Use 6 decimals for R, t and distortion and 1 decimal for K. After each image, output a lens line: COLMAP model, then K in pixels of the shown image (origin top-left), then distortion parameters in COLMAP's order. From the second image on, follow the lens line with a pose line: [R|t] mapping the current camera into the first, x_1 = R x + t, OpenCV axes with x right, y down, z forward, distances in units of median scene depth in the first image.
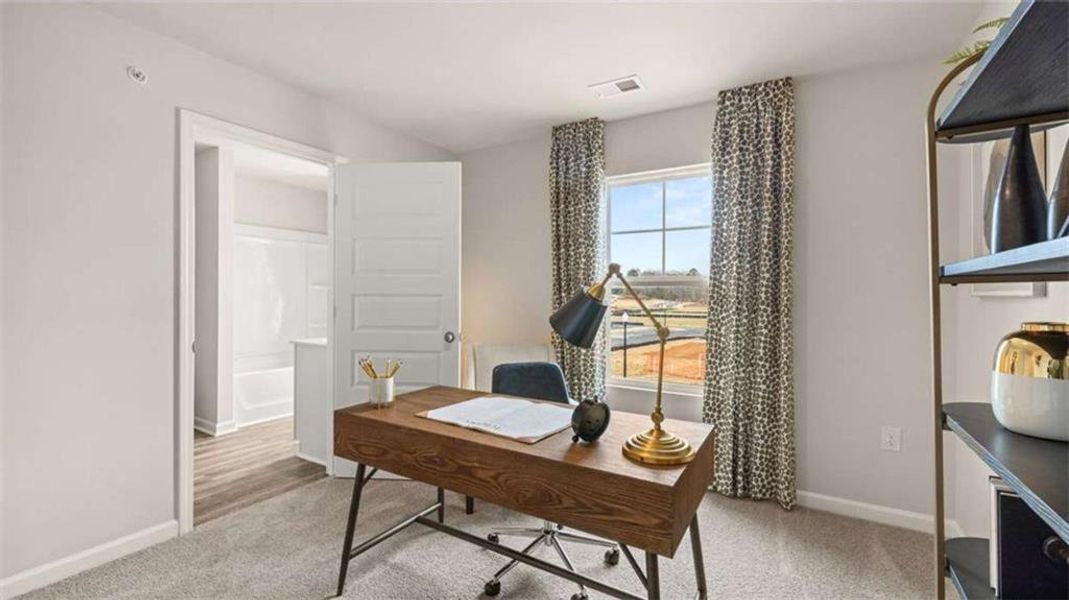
lens RADIAL K [[447.5, 0, 533.3], [0, 447.5, 297.6], [0, 0, 1]] dist [-0.001019, 0.000068]
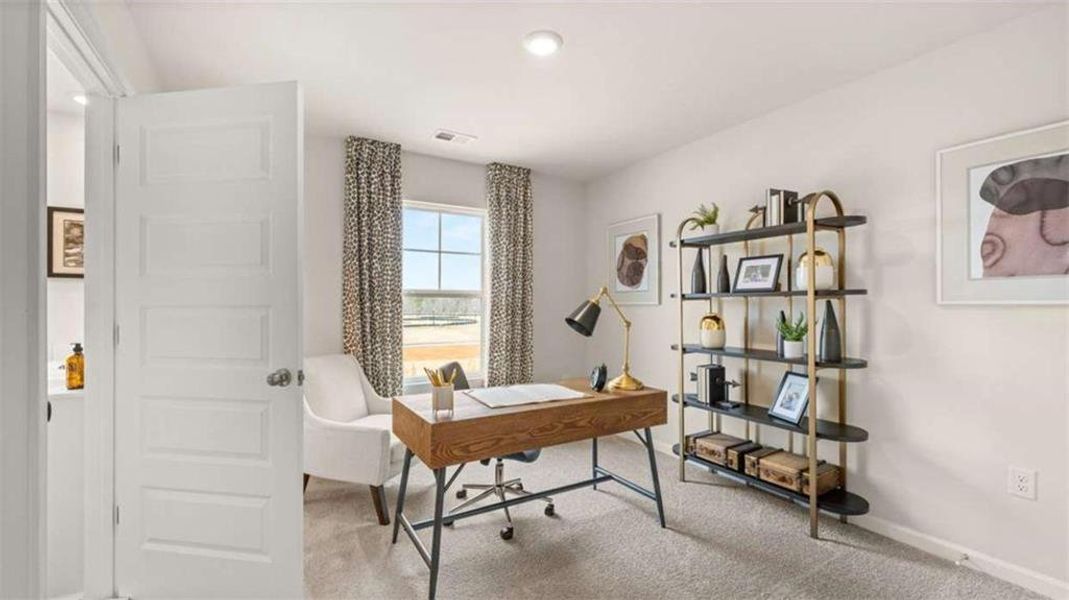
lens RADIAL K [[423.5, 0, 560.1], [0, 423.5, 306.0], [0, 0, 1]] dist [0.000233, 0.000055]
pose [[0.459899, -0.007162, 0.887942, -0.700146], [0.007630, 0.999962, 0.004114, -0.003608], [-0.887938, 0.004883, 0.459936, 0.189567]]
